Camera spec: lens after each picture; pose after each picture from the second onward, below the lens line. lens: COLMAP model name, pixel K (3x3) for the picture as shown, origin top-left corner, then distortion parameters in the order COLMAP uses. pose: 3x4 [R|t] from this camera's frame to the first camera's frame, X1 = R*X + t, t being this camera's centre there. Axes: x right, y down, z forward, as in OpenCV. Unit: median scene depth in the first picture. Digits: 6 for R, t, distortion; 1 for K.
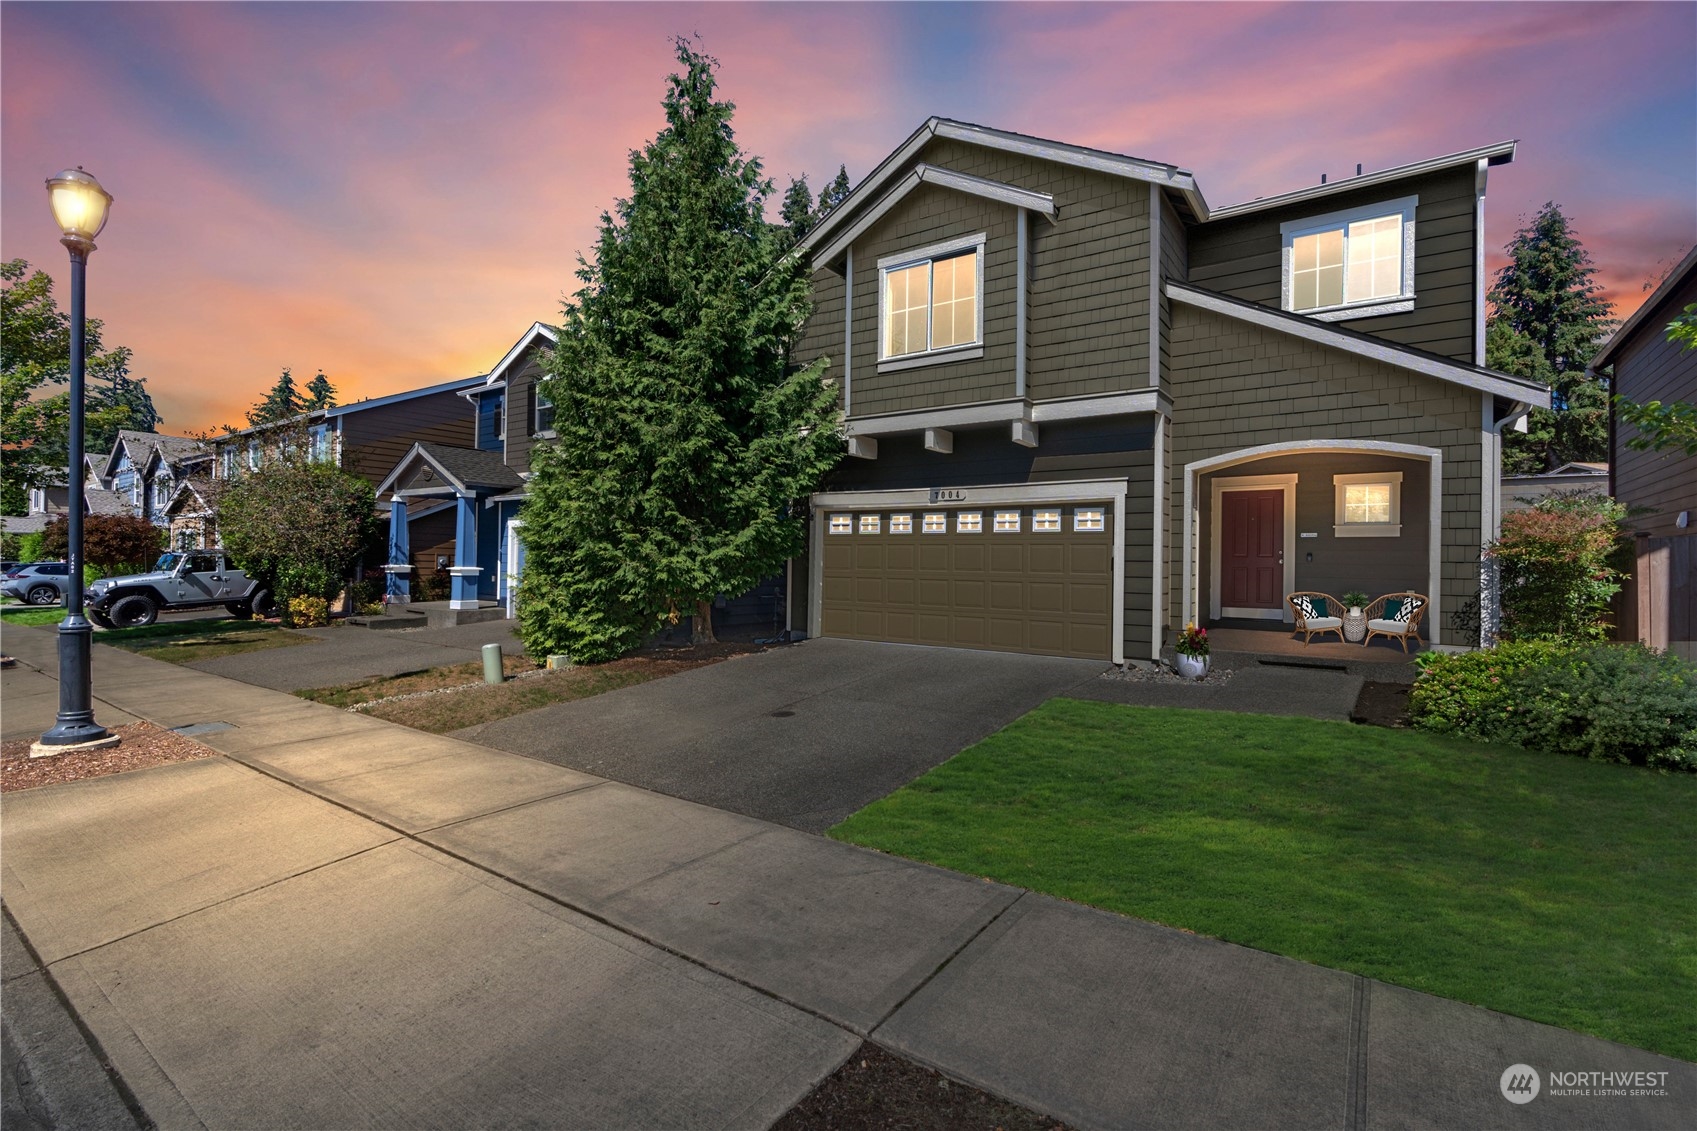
lens RADIAL K [[775.5, 0, 846.8], [0, 775.5, 557.6], [0, 0, 1]] dist [-0.010033, 0.002898]
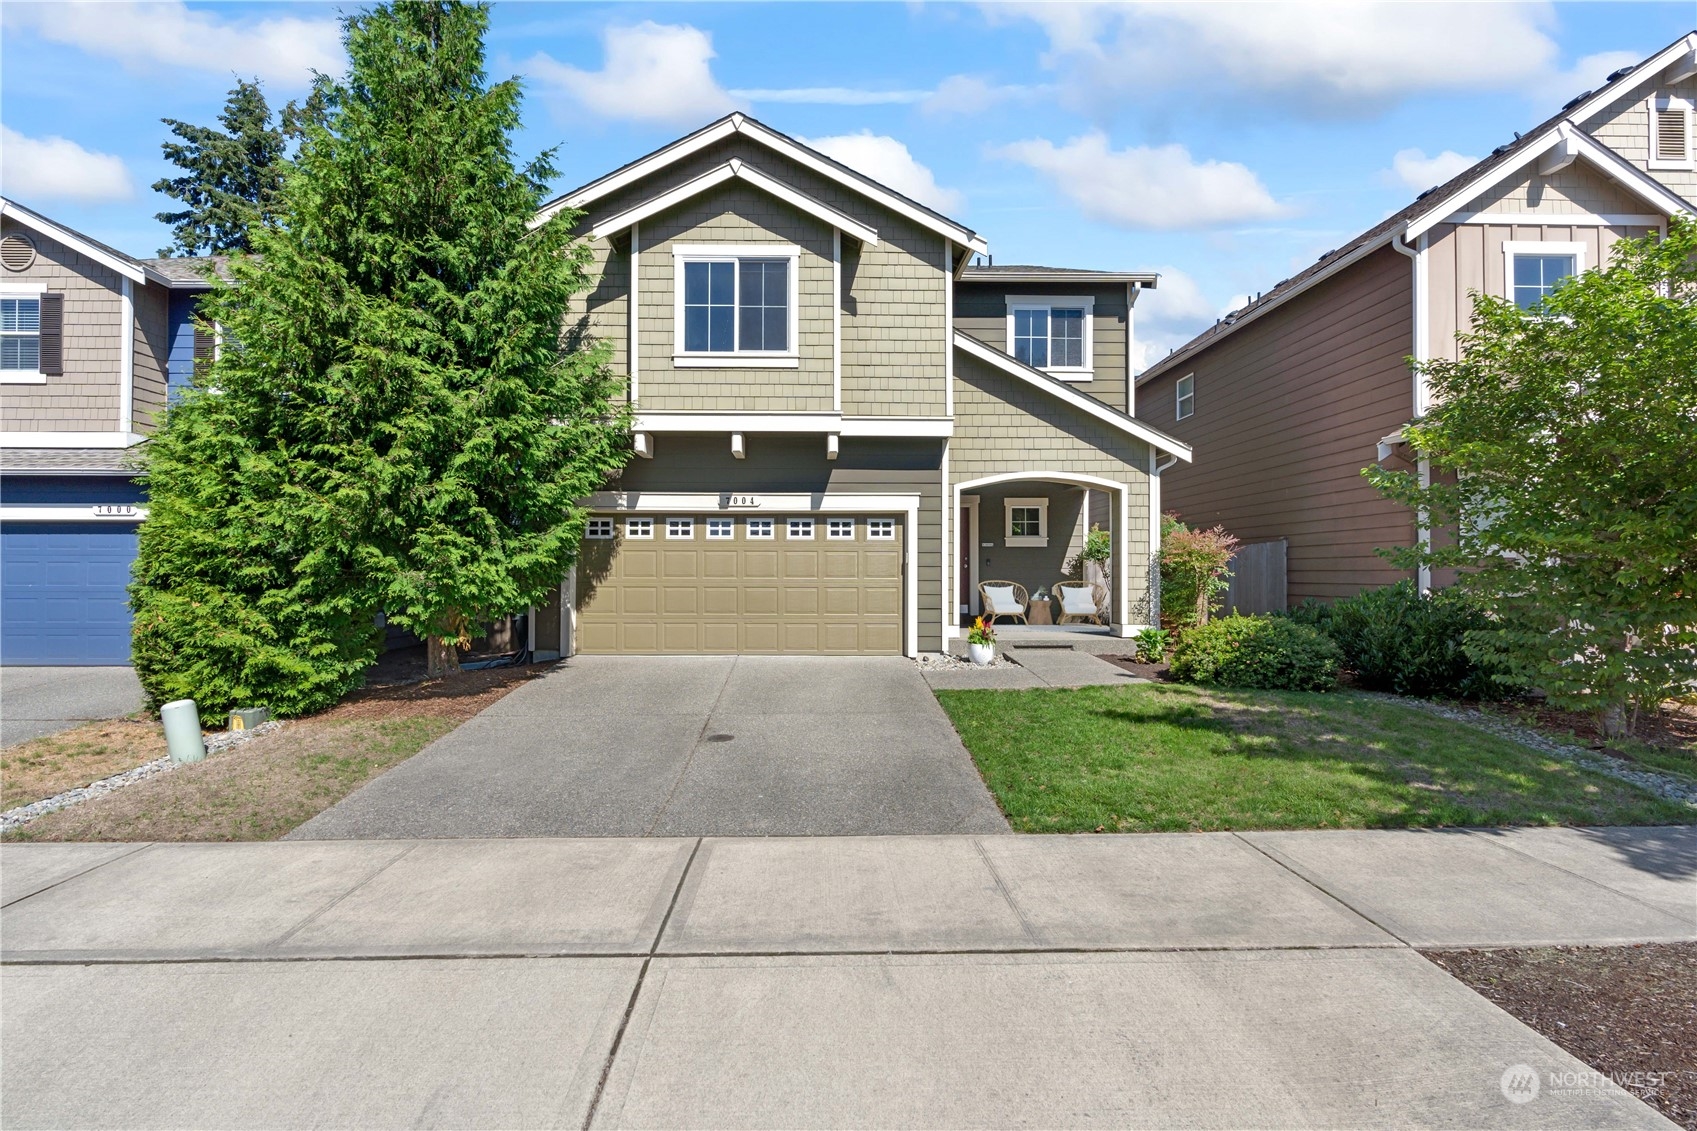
lens RADIAL K [[775.5, 0, 841.7], [0, 775.5, 567.8], [0, 0, 1]] dist [-0.010033, 0.002898]
pose [[0.805199, -0.007769, 0.592953, -0.428086], [0.005146, 0.999968, 0.006115, -0.001394], [-0.592982, -0.001873, 0.805214, 0.160535]]
